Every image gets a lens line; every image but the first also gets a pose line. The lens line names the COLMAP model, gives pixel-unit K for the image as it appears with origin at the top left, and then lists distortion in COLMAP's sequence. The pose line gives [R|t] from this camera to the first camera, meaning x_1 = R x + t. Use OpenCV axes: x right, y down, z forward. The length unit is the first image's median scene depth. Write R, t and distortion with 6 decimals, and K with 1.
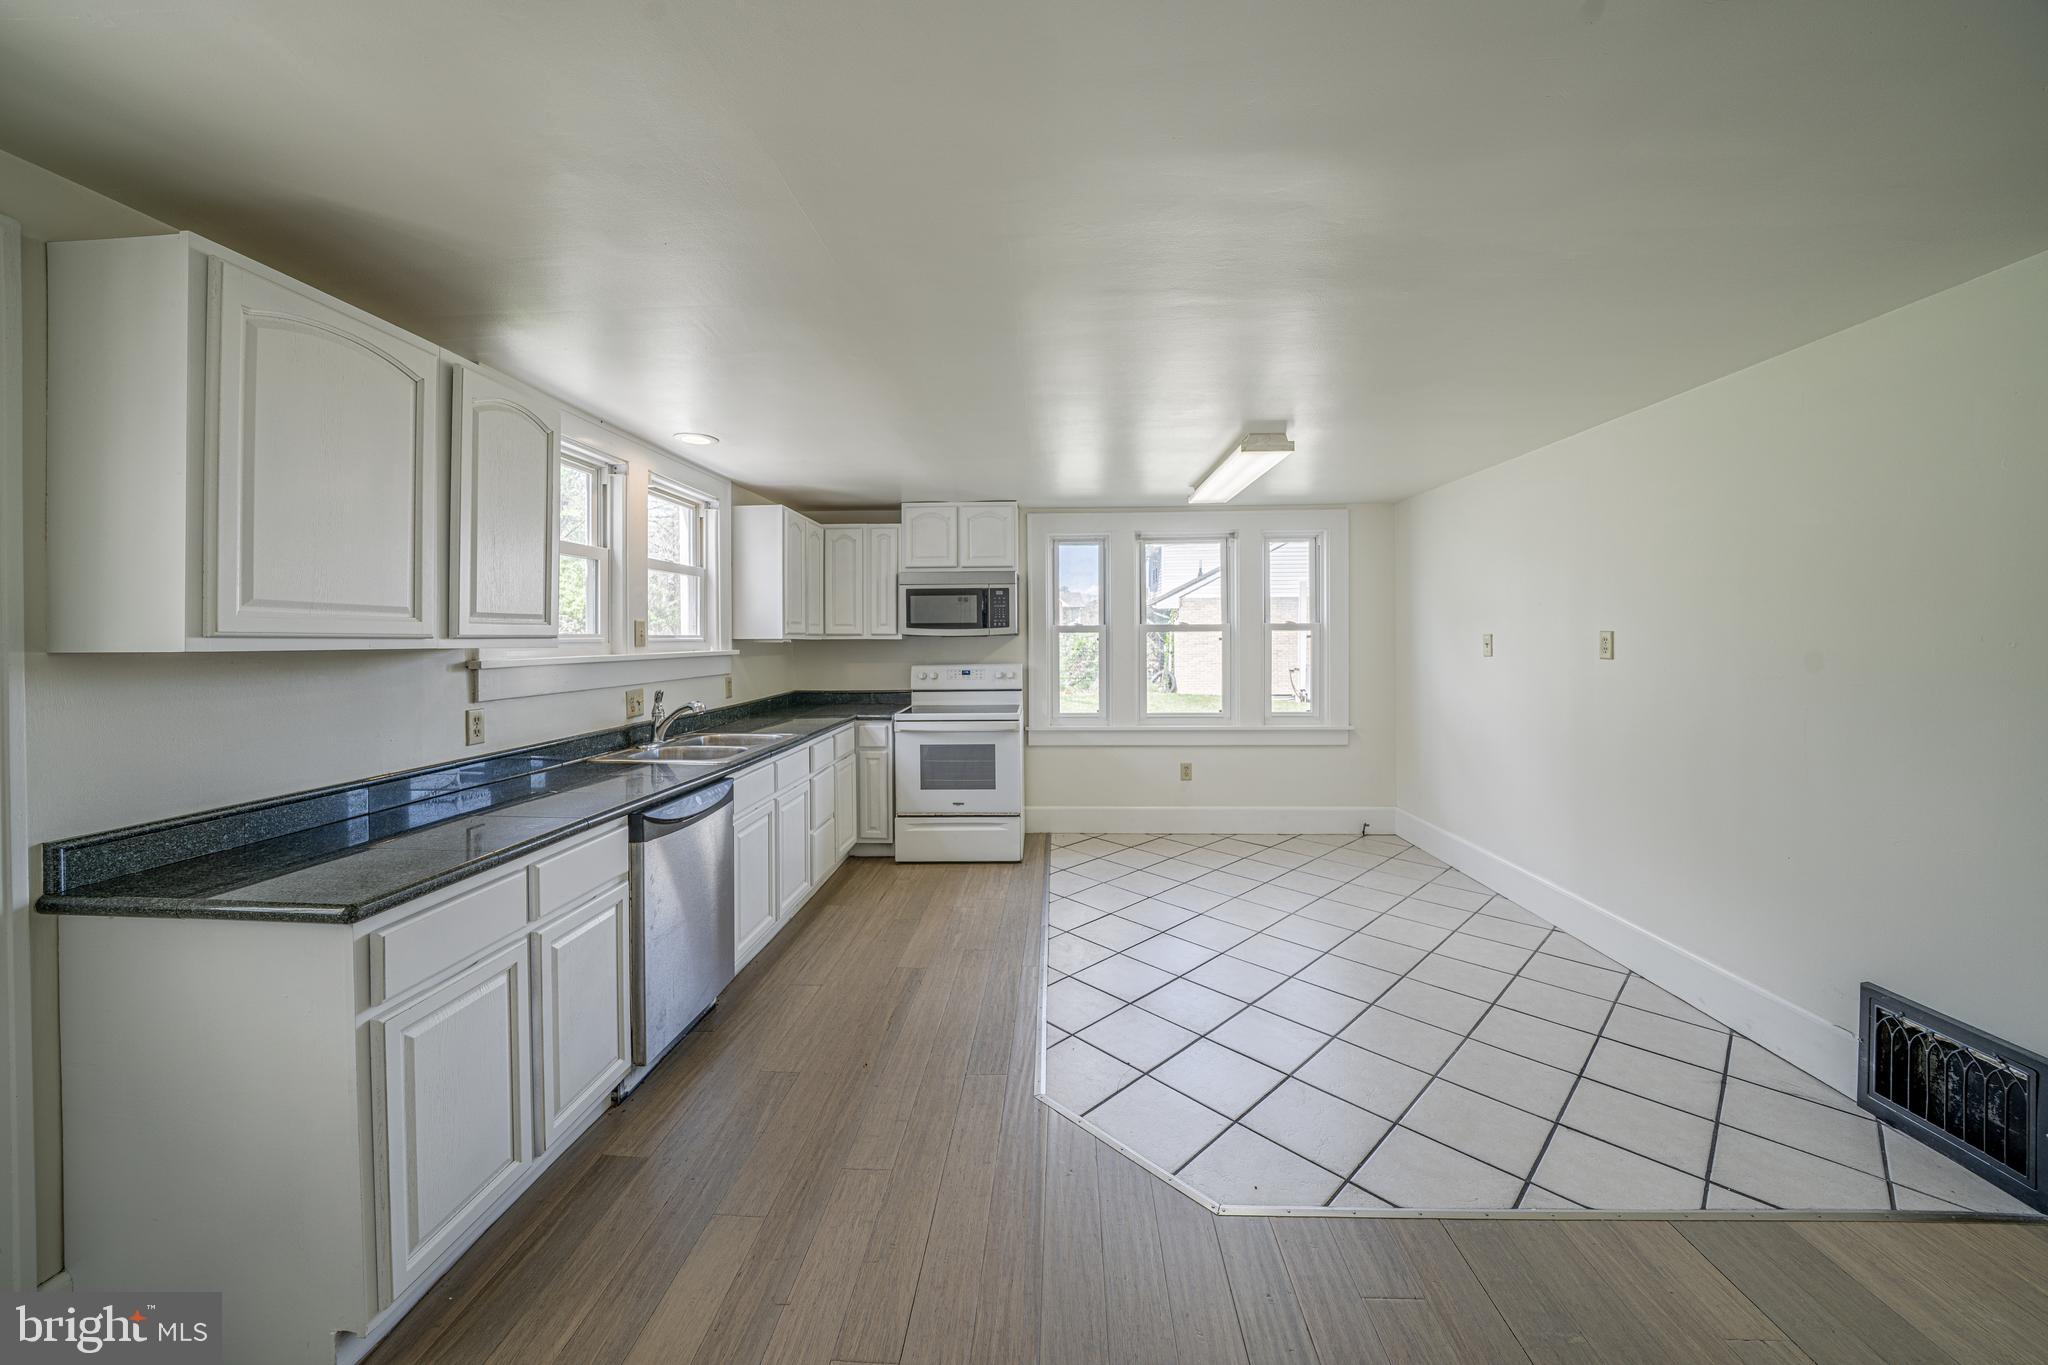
lens RADIAL K [[733.6, 0, 1014.2], [0, 733.6, 635.3], [0, 0, 1]] dist [-0.016897, 0.000054]
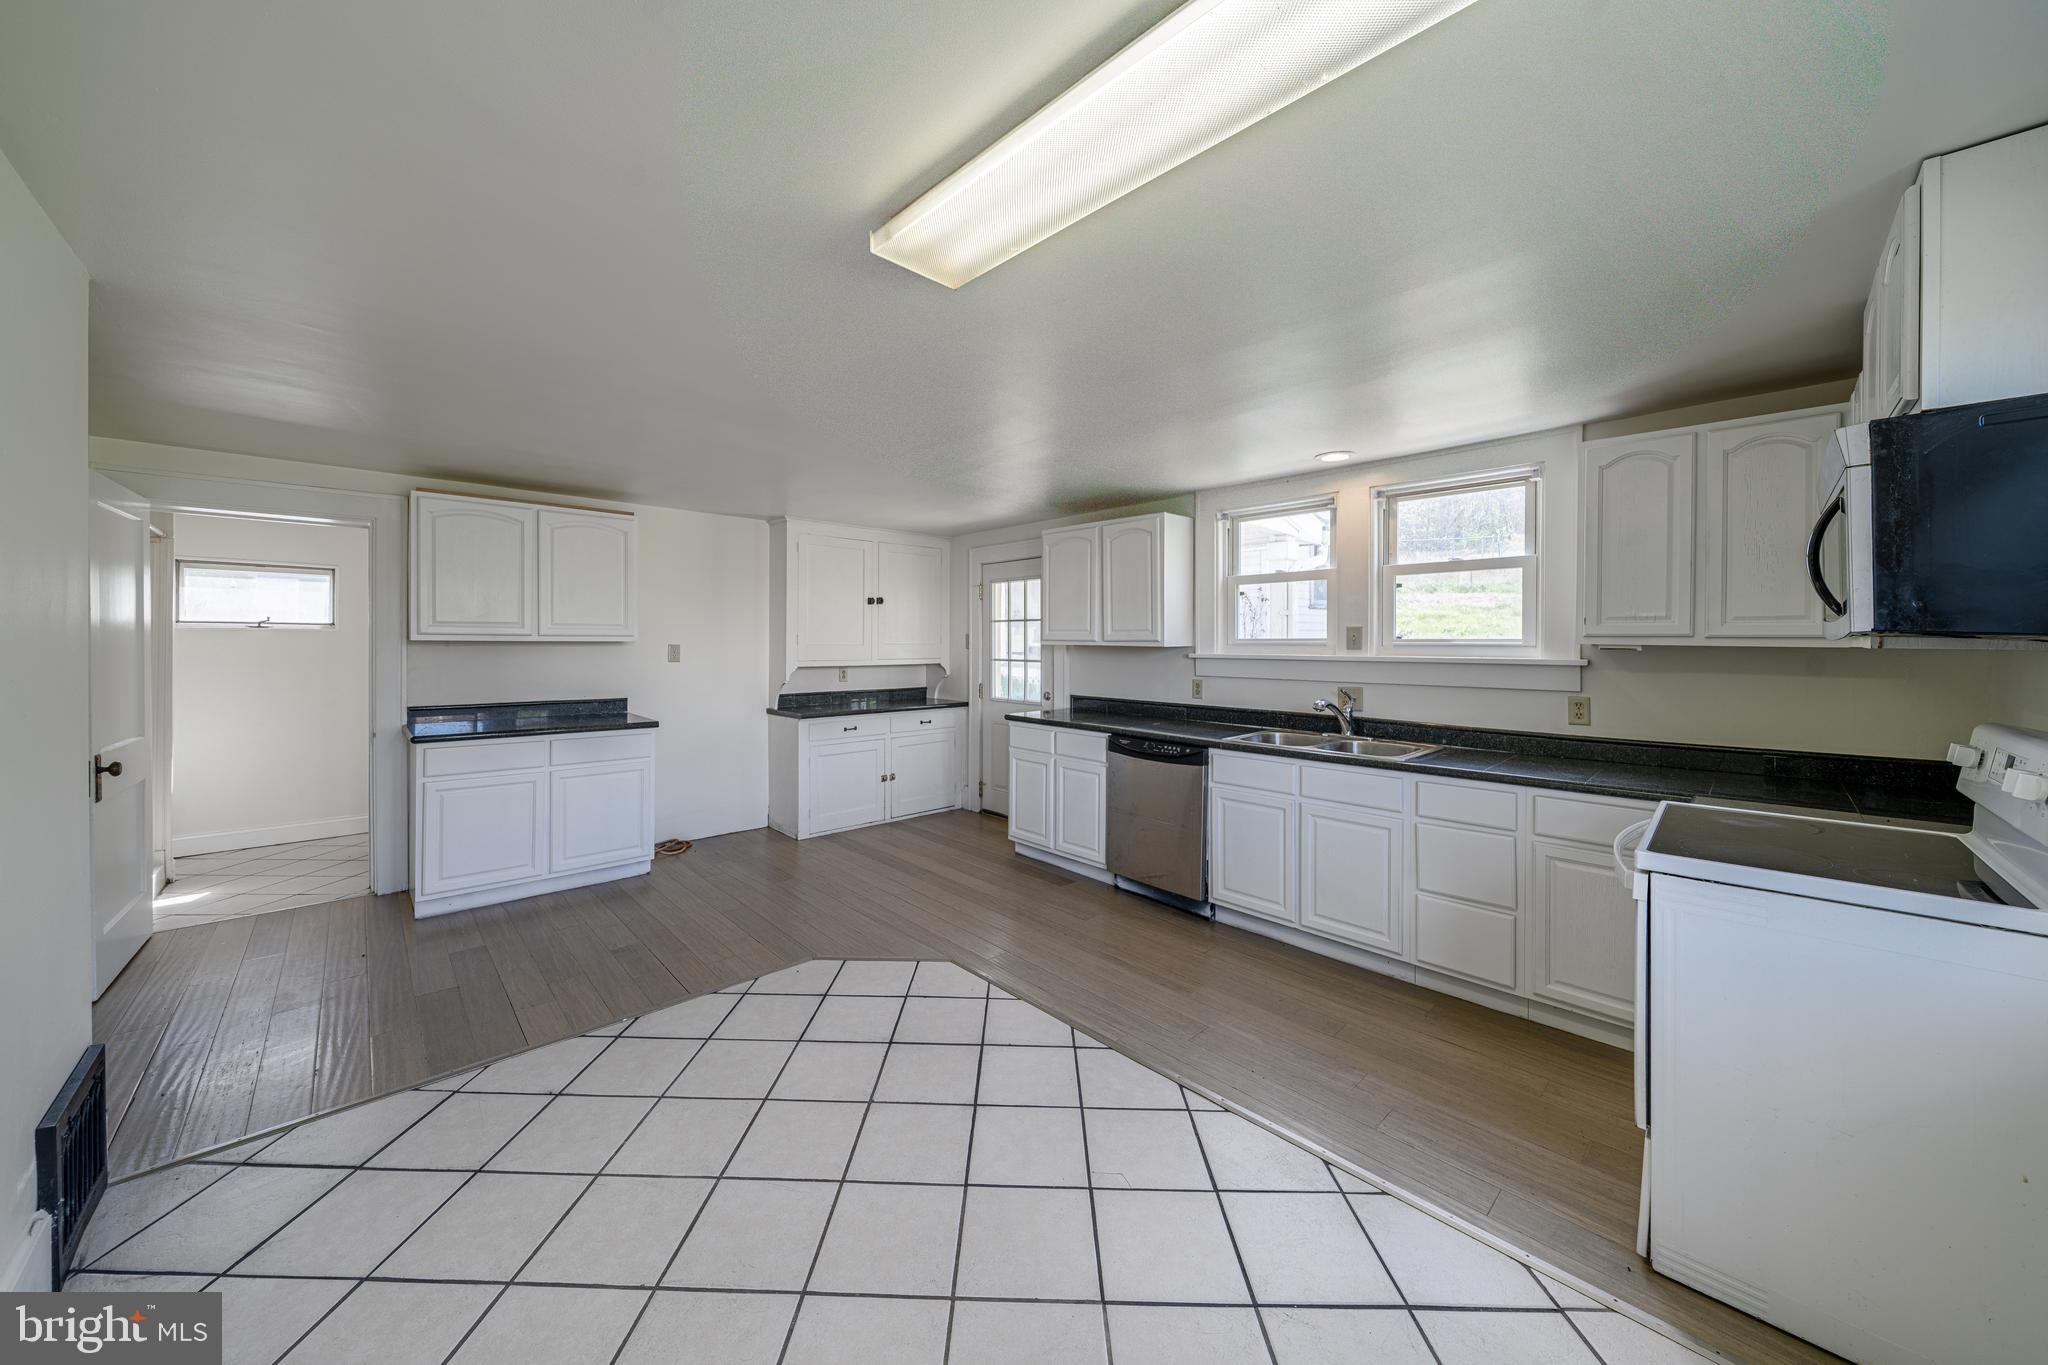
lens RADIAL K [[733.6, 0, 1000.4], [0, 733.6, 624.2], [0, 0, 1]] dist [-0.016897, 0.000054]
pose [[-0.704803, -0.009213, -0.709343, 0.475341], [0.005465, 0.999815, -0.018416, -0.003451], [0.709382, -0.016856, -0.704623, 0.996073]]
